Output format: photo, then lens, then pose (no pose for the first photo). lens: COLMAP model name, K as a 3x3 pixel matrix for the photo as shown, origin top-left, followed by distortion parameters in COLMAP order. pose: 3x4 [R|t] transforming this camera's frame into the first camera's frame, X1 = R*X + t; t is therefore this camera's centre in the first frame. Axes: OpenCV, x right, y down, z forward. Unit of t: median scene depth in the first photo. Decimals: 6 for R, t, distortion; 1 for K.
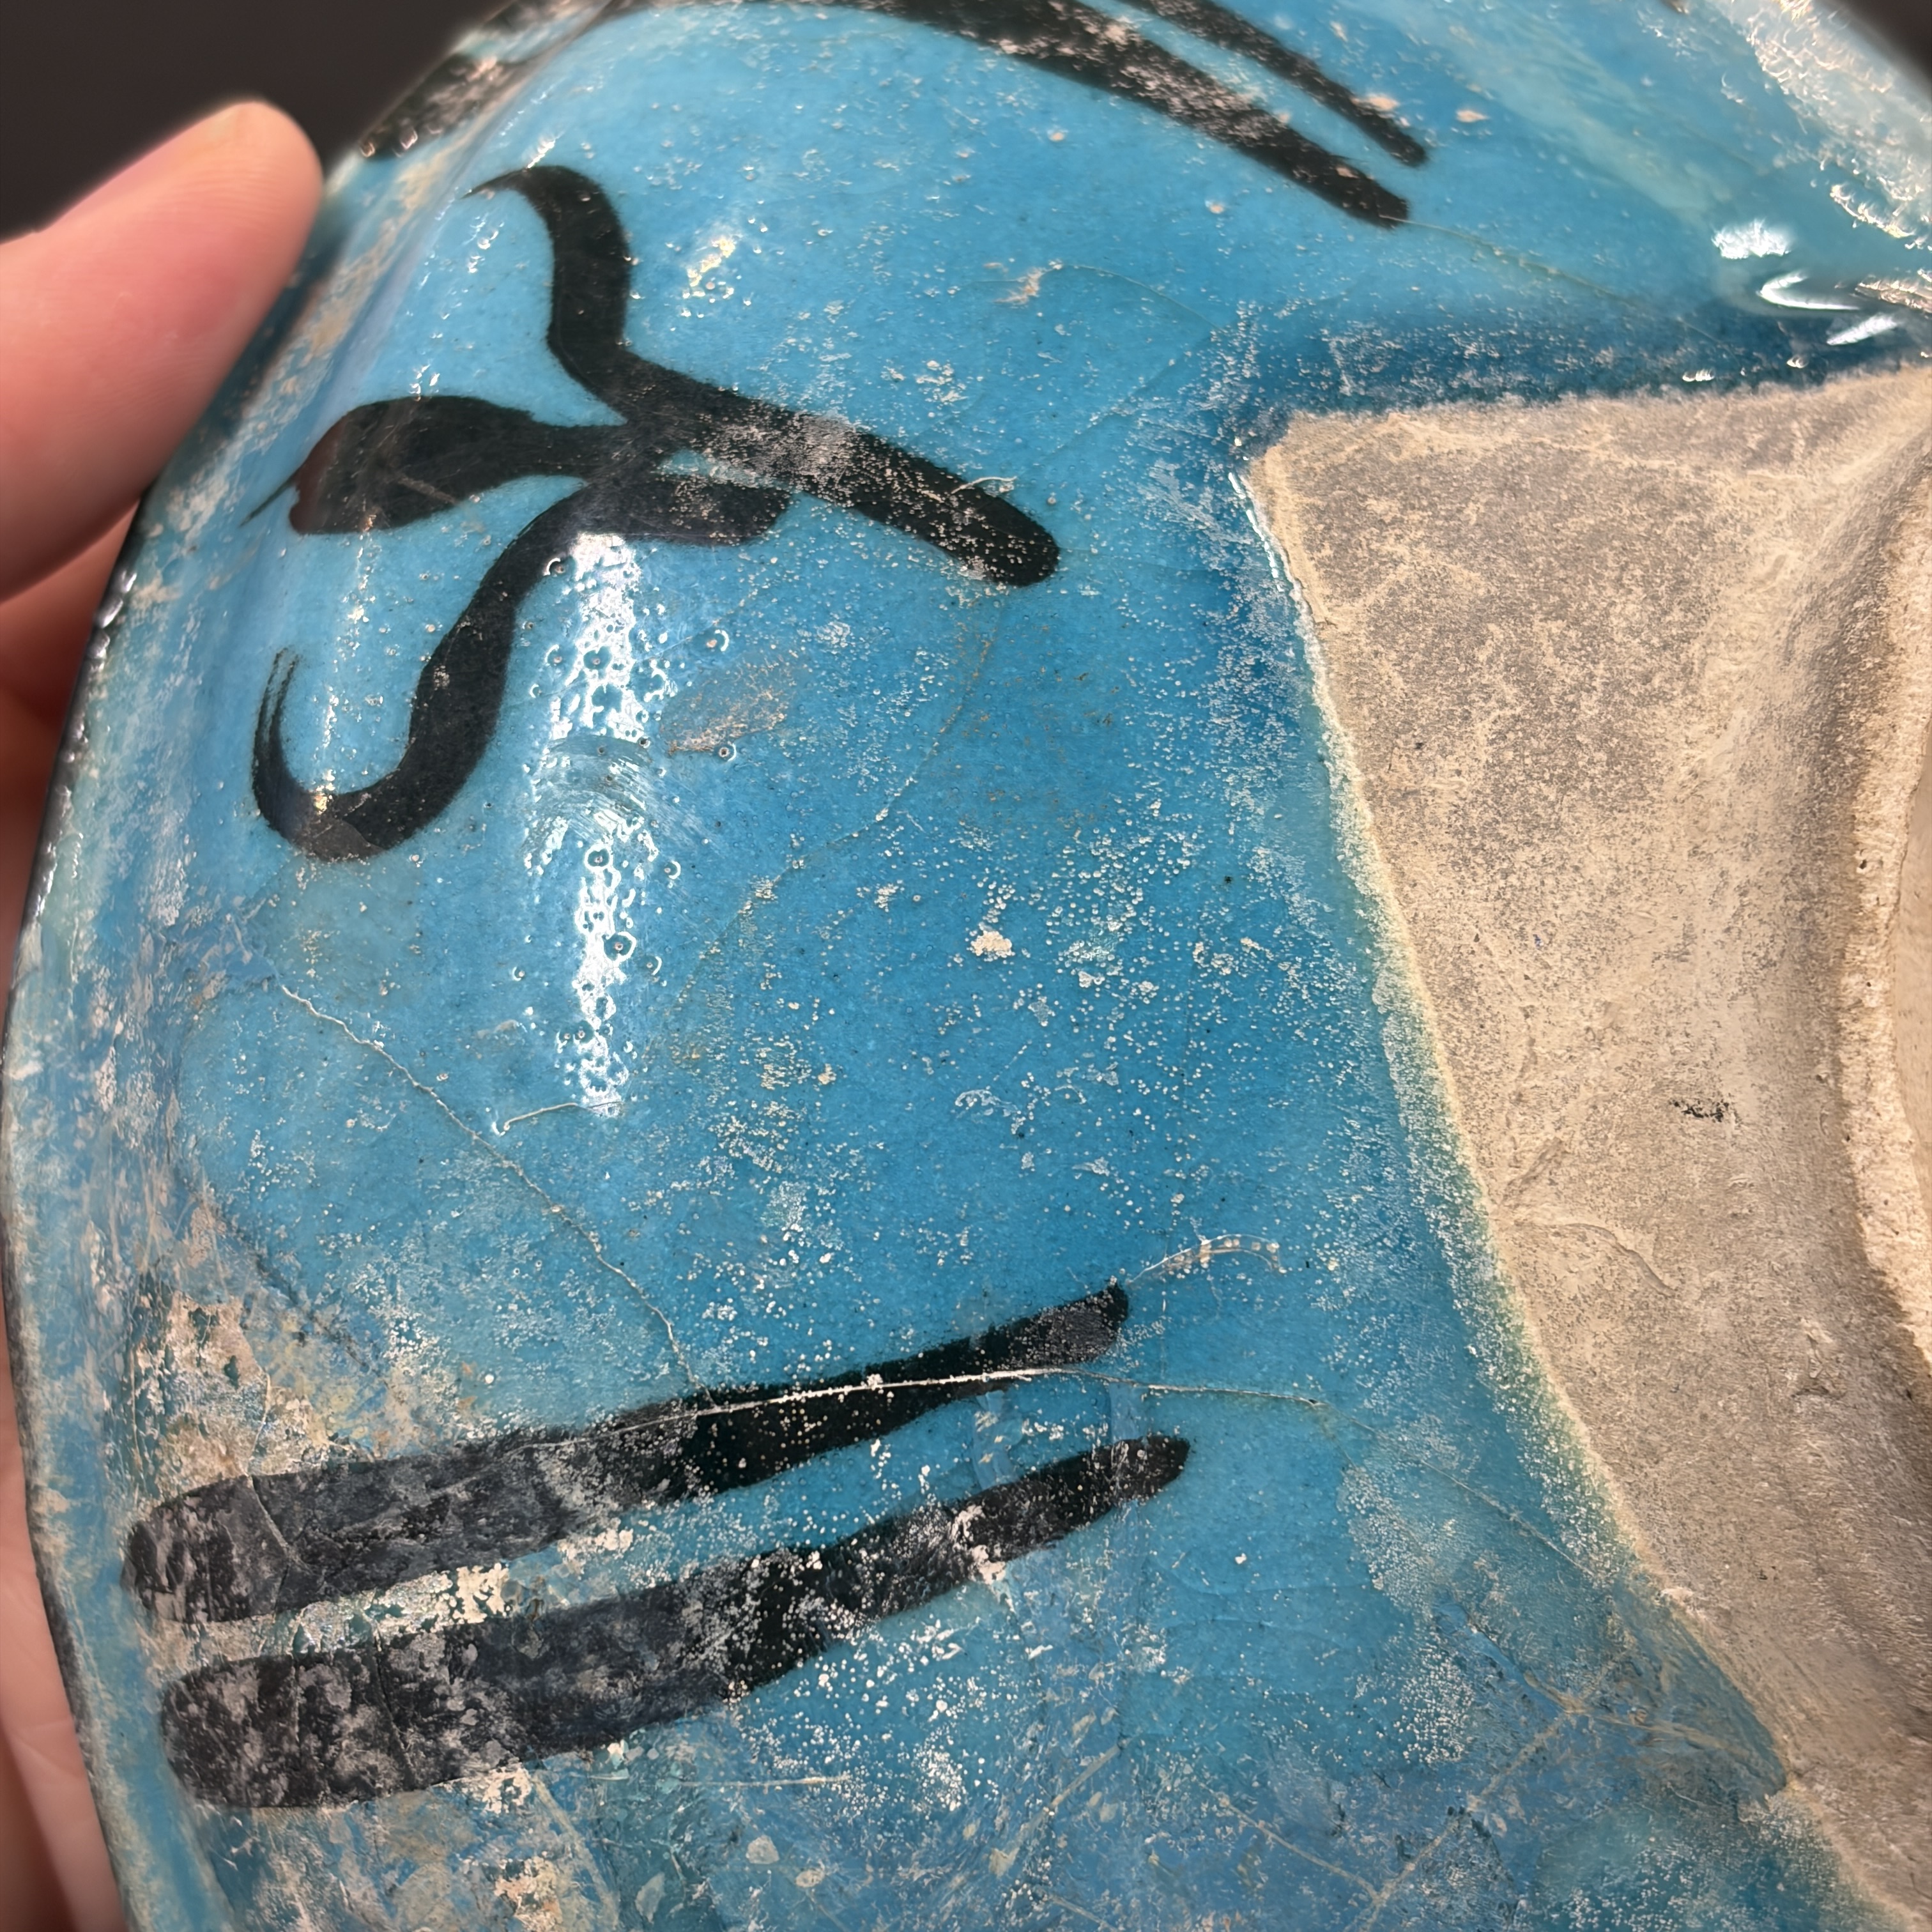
lens RADIAL K [[4114.8, 0, 975.1], [0, 4114.8, 993.5], [0, 0, 1]] dist [0.088543, 0.000000]
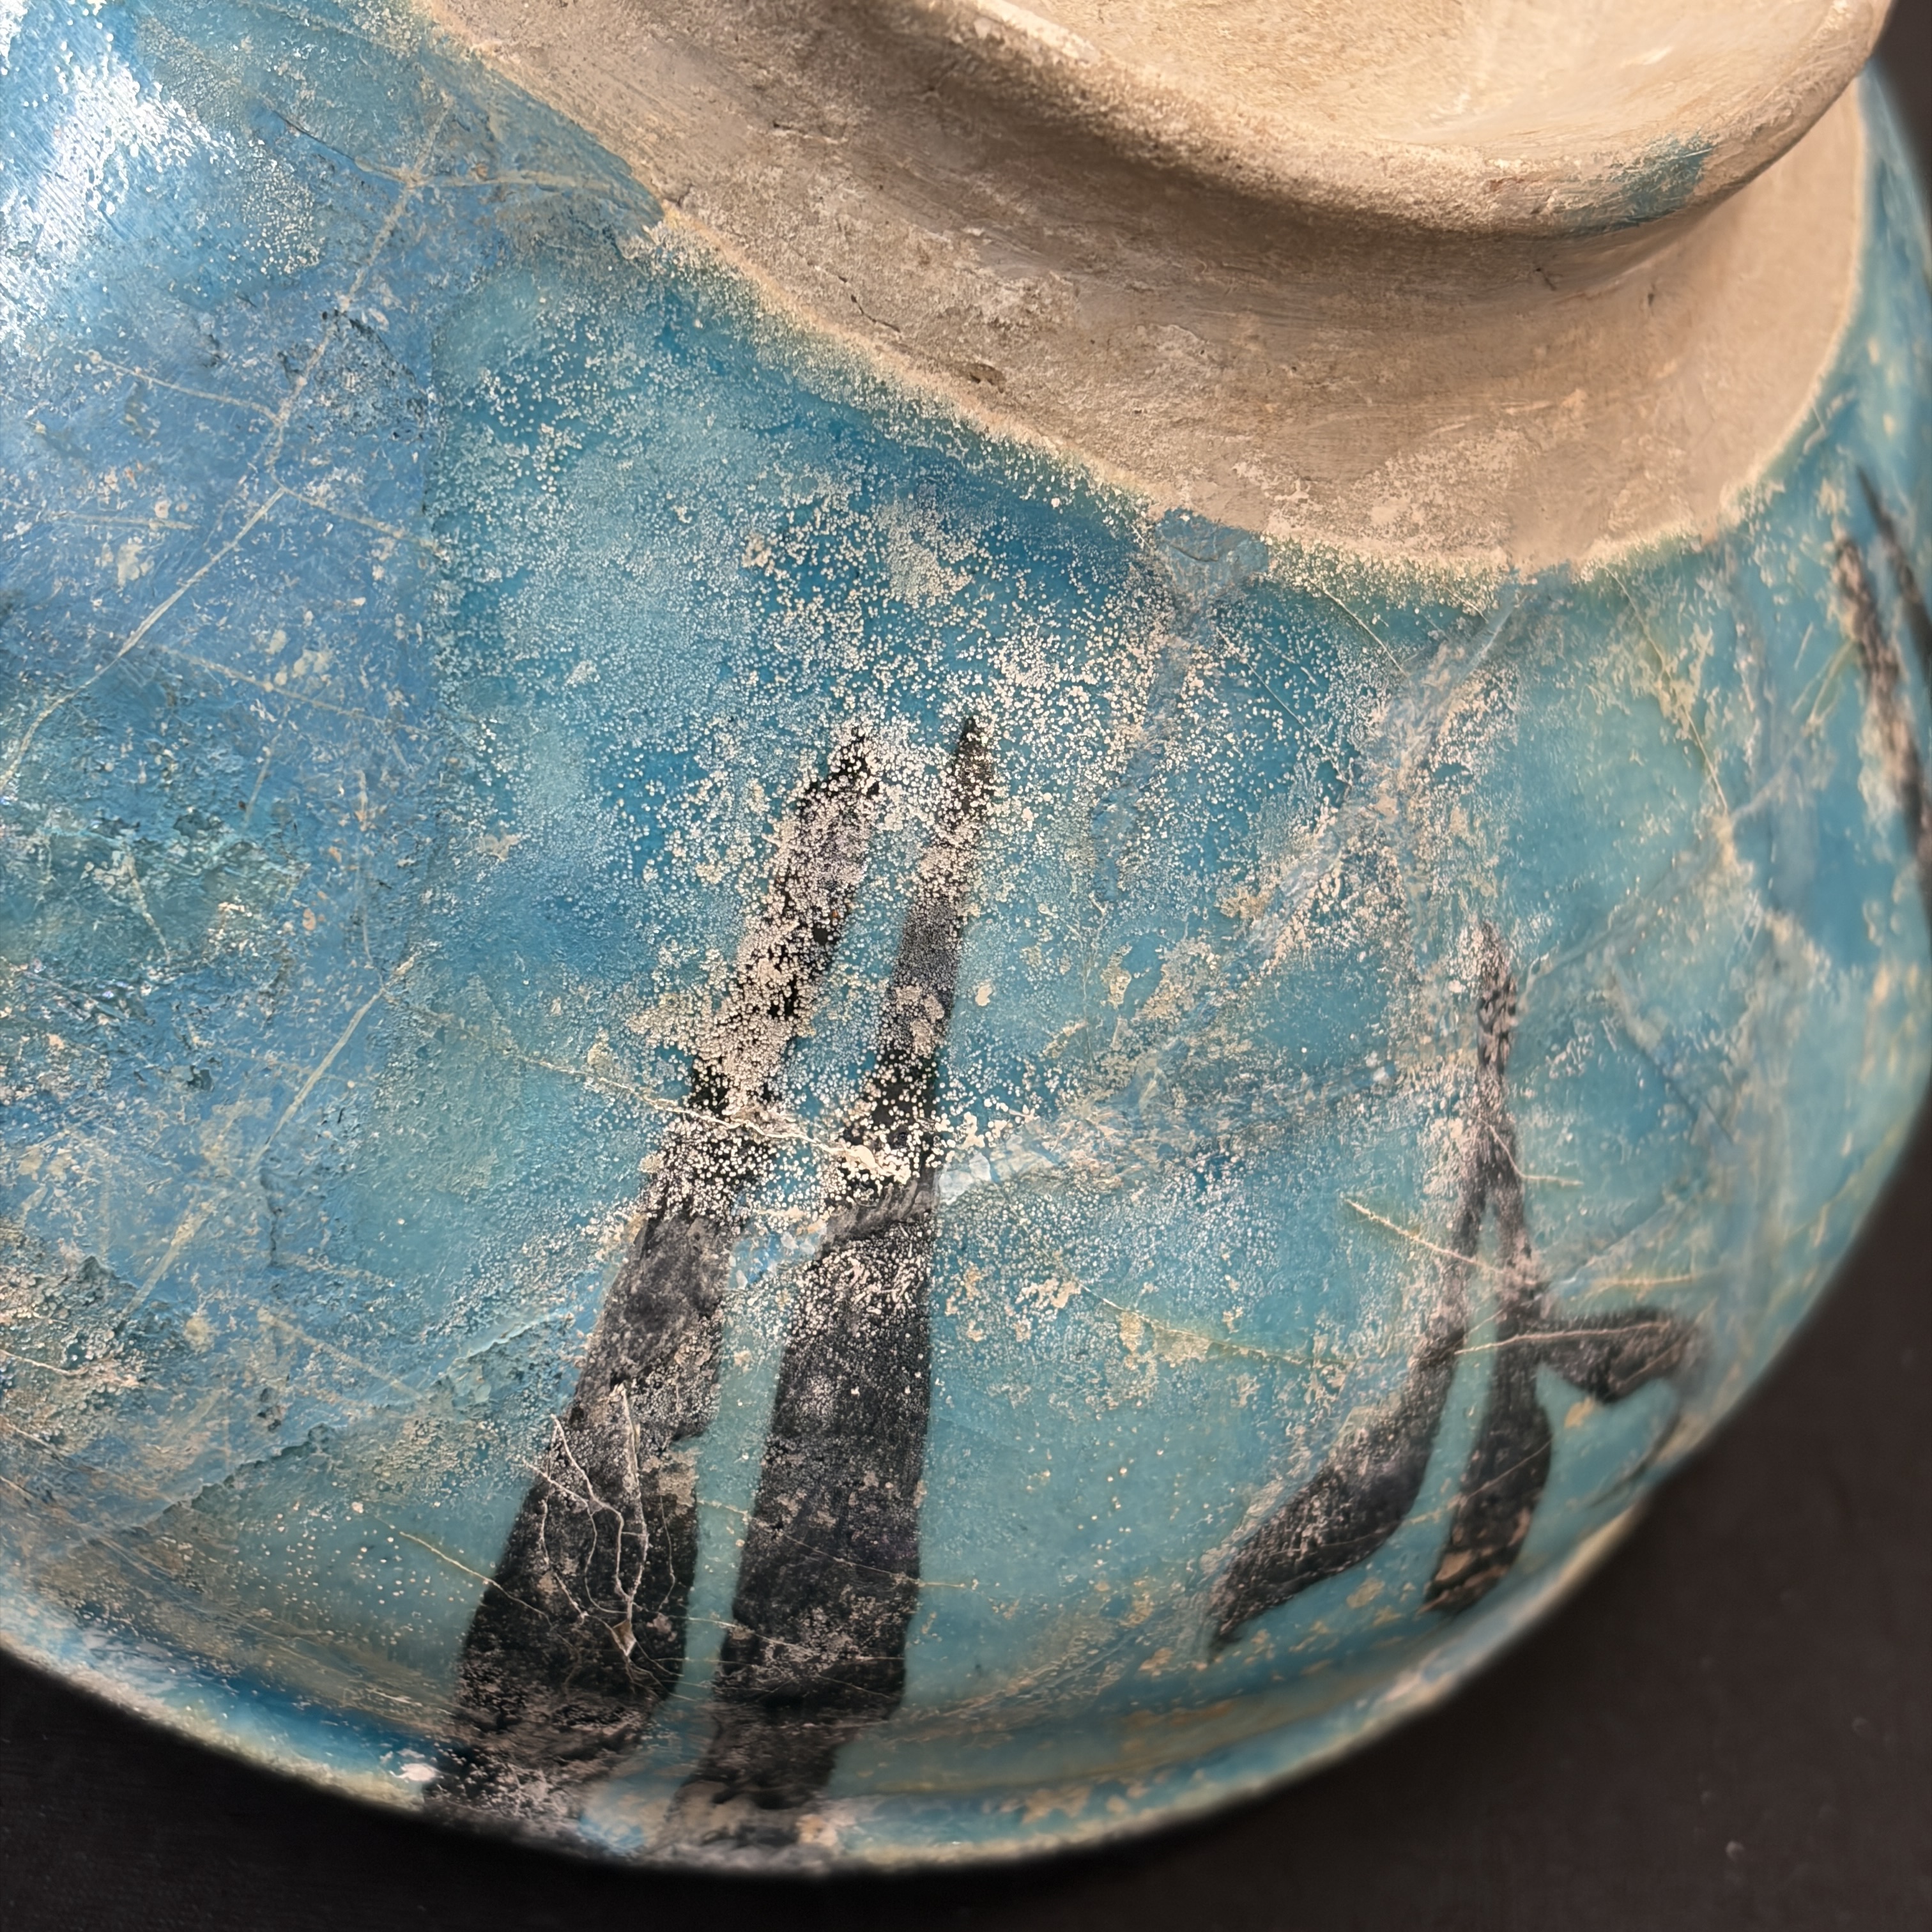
lens RADIAL K [[4114.8, 0, 932.9], [0, 4114.8, 1049.5], [0, 0, 1]] dist [0.088543, 0.000000]
pose [[0.933995, -0.288230, -0.211133, 0.412458], [0.228885, 0.936443, -0.265870, 0.663637], [0.274346, 0.199996, 0.940604, 0.138584]]
